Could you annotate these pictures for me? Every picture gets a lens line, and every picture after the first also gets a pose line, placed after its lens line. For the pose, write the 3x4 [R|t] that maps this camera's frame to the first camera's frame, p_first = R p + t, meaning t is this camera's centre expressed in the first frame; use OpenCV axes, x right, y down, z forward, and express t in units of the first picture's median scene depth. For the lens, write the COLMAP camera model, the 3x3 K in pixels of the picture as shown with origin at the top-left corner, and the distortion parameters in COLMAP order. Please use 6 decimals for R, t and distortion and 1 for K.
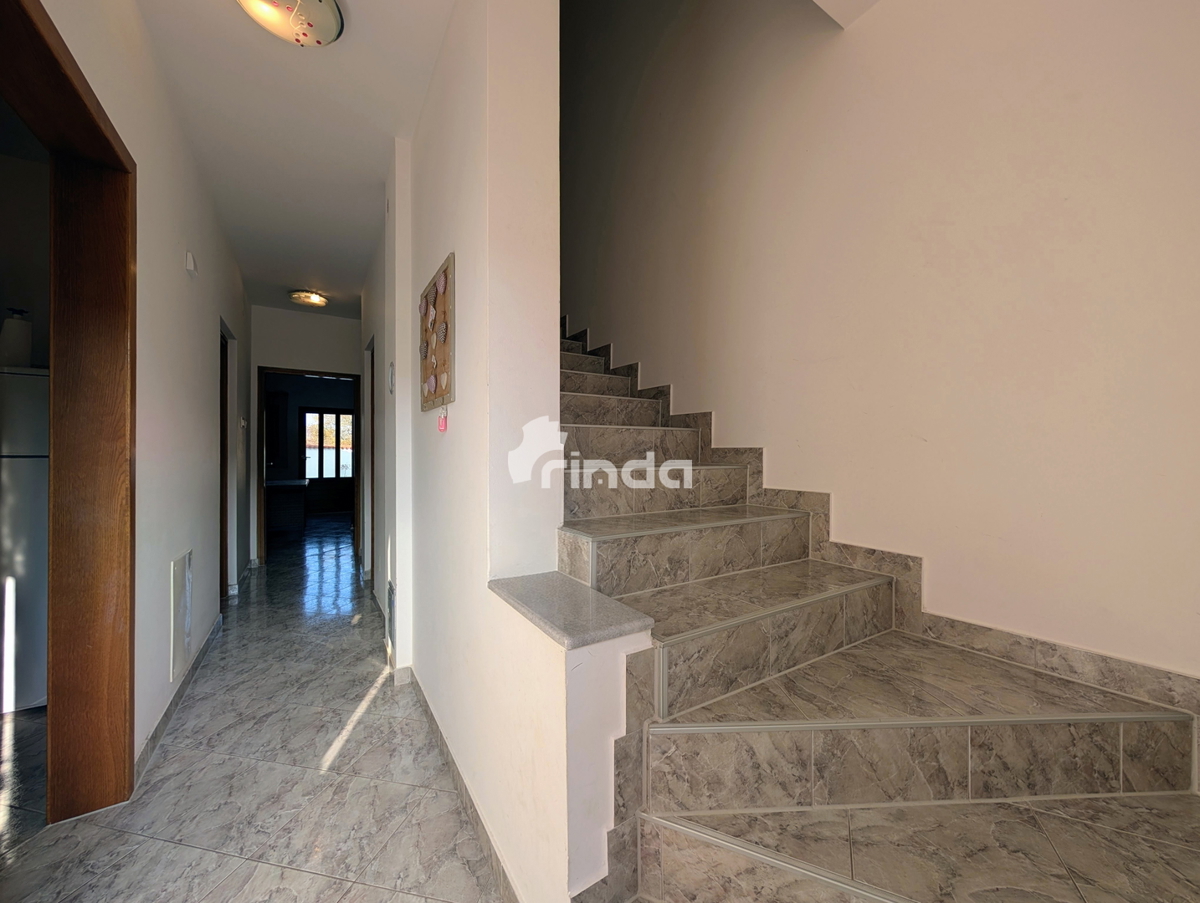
lens RADIAL K [[463.5, 0, 606.6], [0, 463.5, 455.7], [0, 0, 1]] dist [-0.000085, 0.001013]
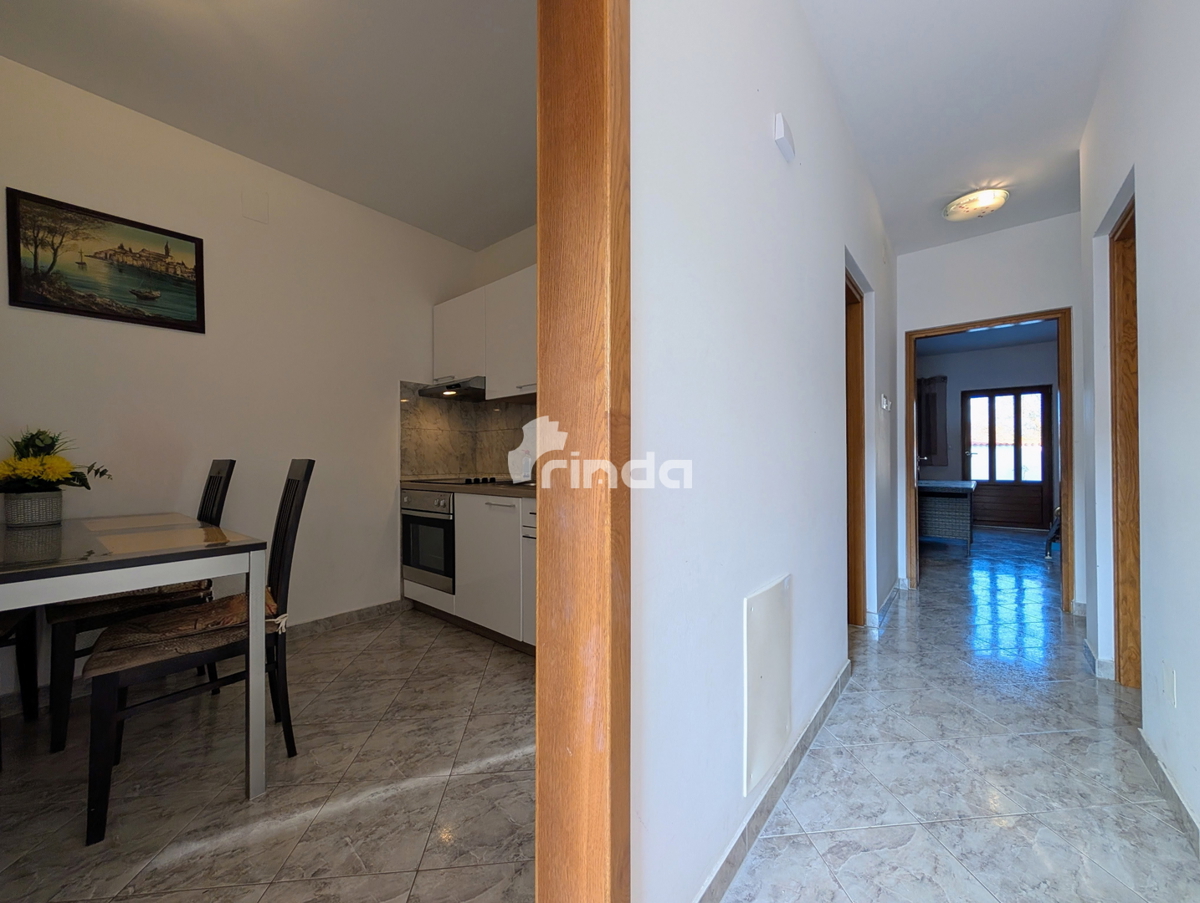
lens RADIAL K [[463.5, 0, 601.7], [0, 463.5, 452.0], [0, 0, 1]] dist [-0.000085, 0.001013]
pose [[0.318703, -0.012082, -0.947778, -0.198721], [0.000778, 0.999922, -0.012485, 0.020282], [0.947854, 0.003242, 0.318688, 0.299259]]
